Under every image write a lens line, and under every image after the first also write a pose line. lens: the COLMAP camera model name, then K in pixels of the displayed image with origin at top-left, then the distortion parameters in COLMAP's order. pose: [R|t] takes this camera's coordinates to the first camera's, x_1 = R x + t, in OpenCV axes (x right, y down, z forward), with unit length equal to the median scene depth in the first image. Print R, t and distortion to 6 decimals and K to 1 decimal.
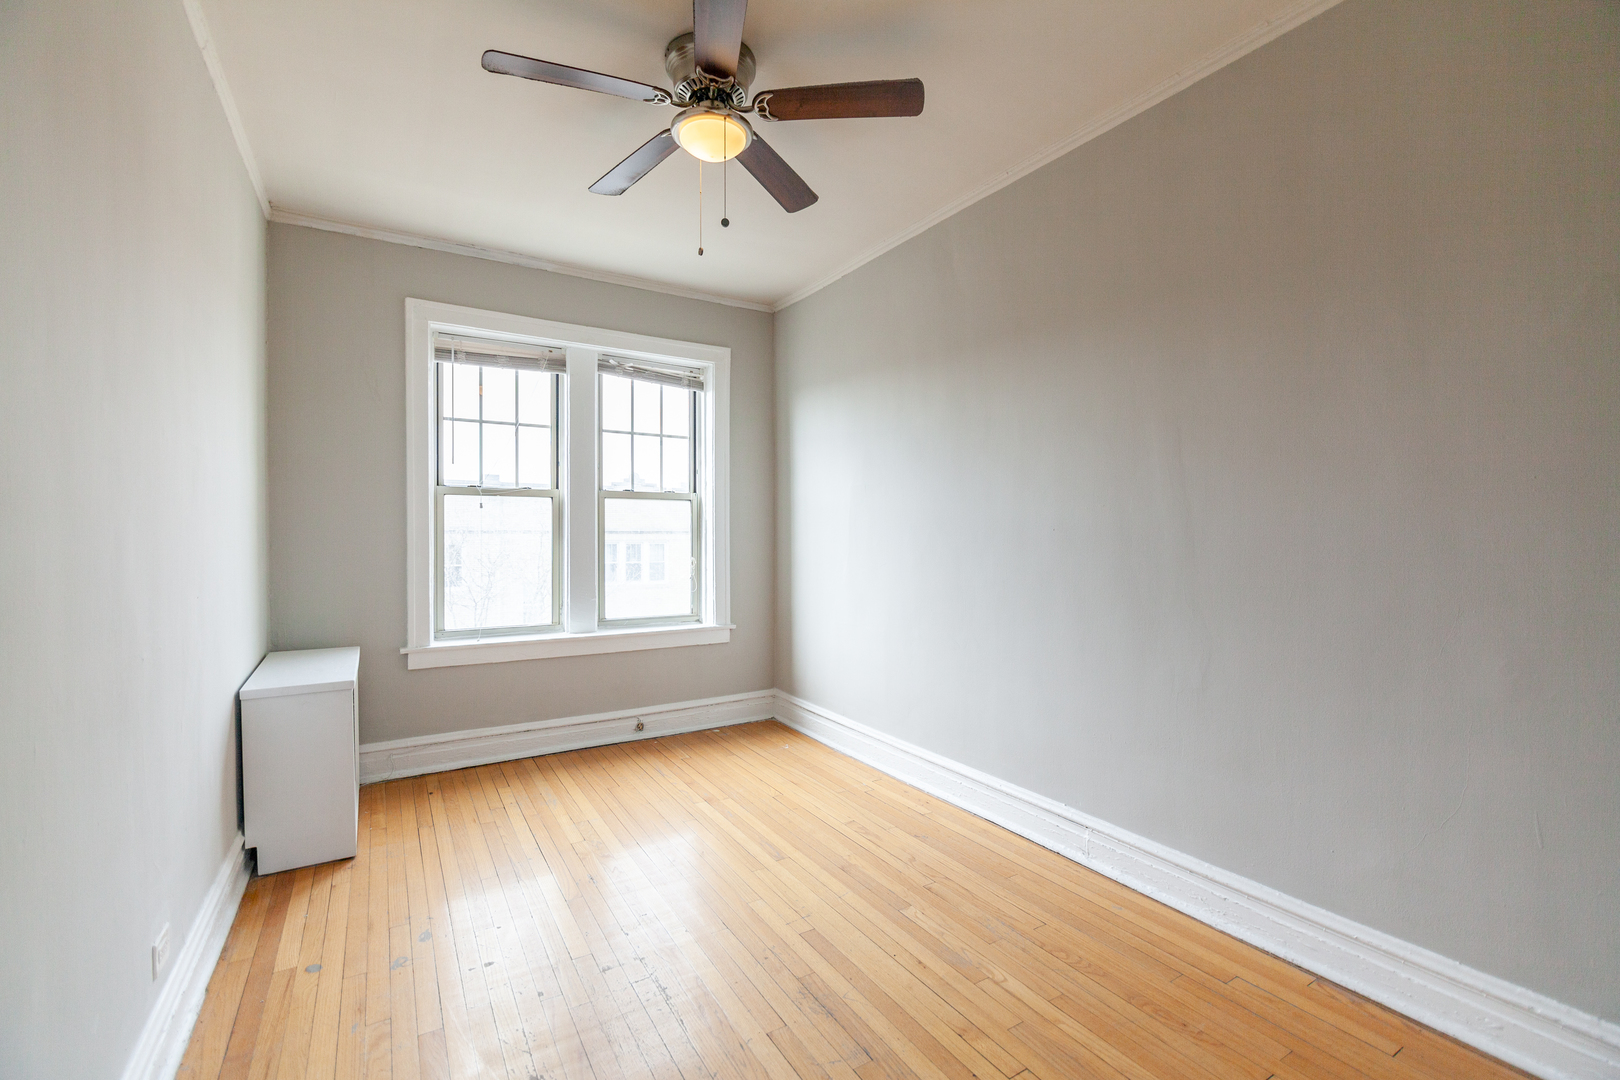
lens RADIAL K [[728.2, 0, 860.7], [0, 728.2, 540.2], [0, 0, 1]] dist [-0.000437, -0.000140]
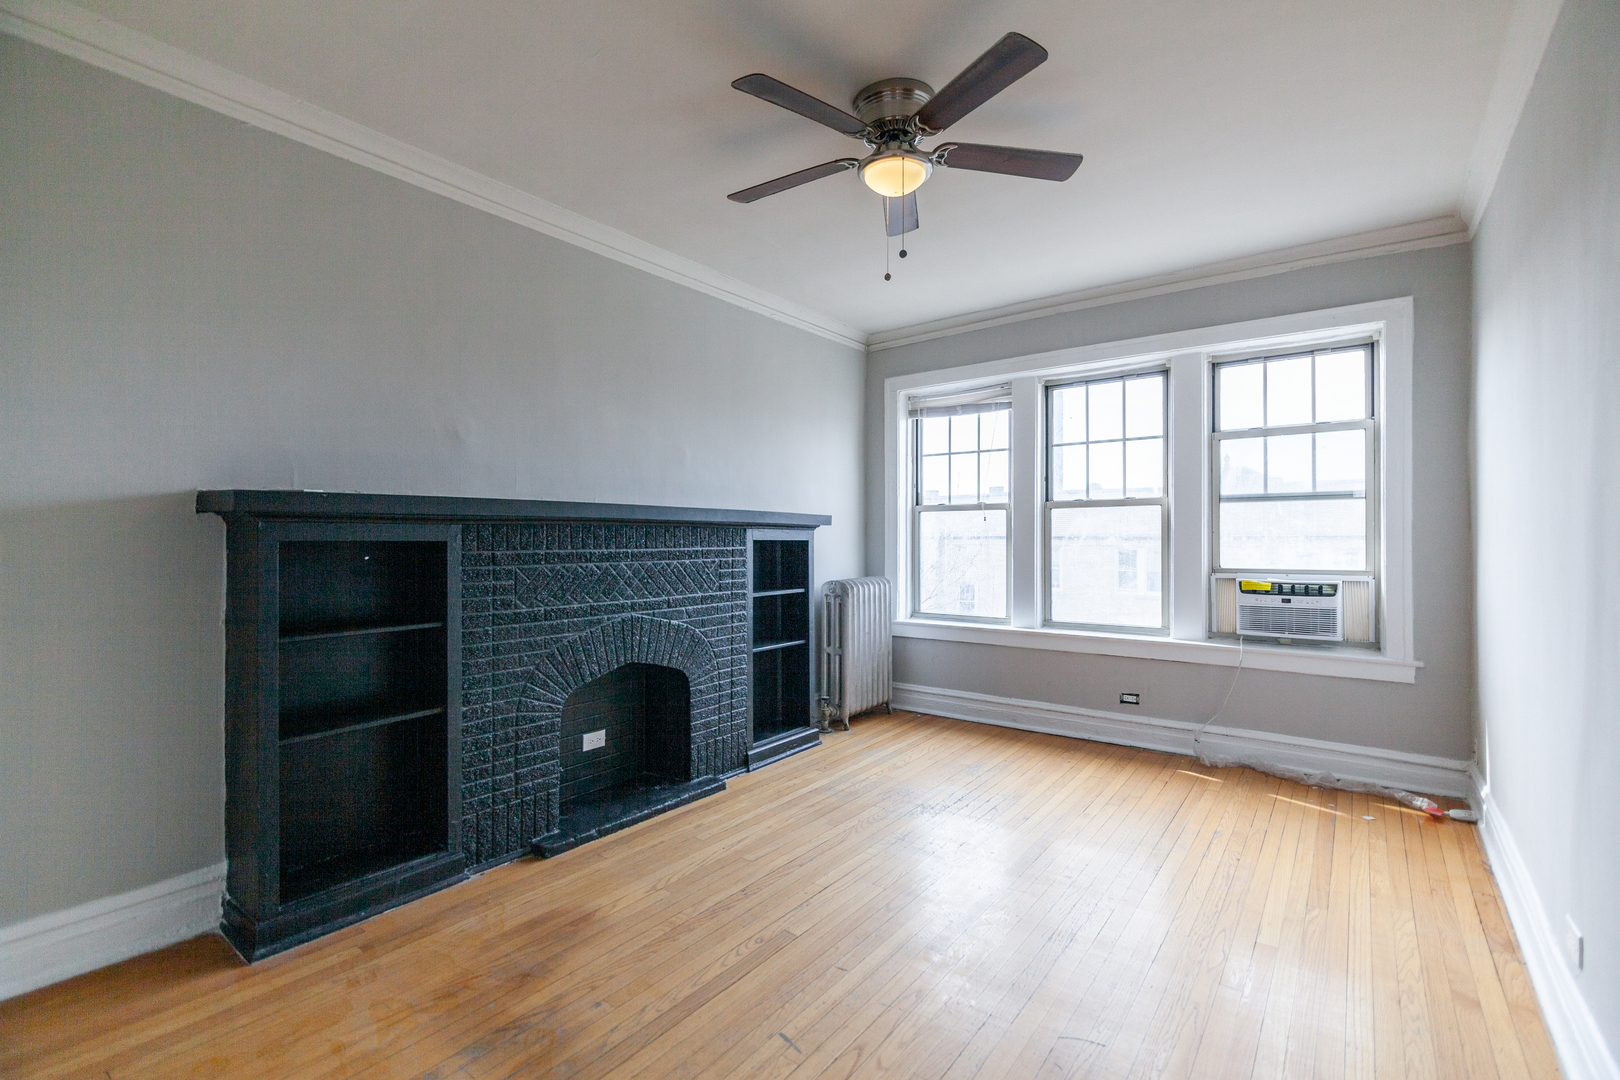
lens RADIAL K [[728.2, 0, 860.7], [0, 728.2, 540.2], [0, 0, 1]] dist [-0.000437, -0.000140]
pose [[0.379201, -0.002937, -0.925310, 0.439677], [-0.005412, 0.999971, -0.005392, -0.001553], [0.925299, 0.007053, 0.379174, 0.255435]]
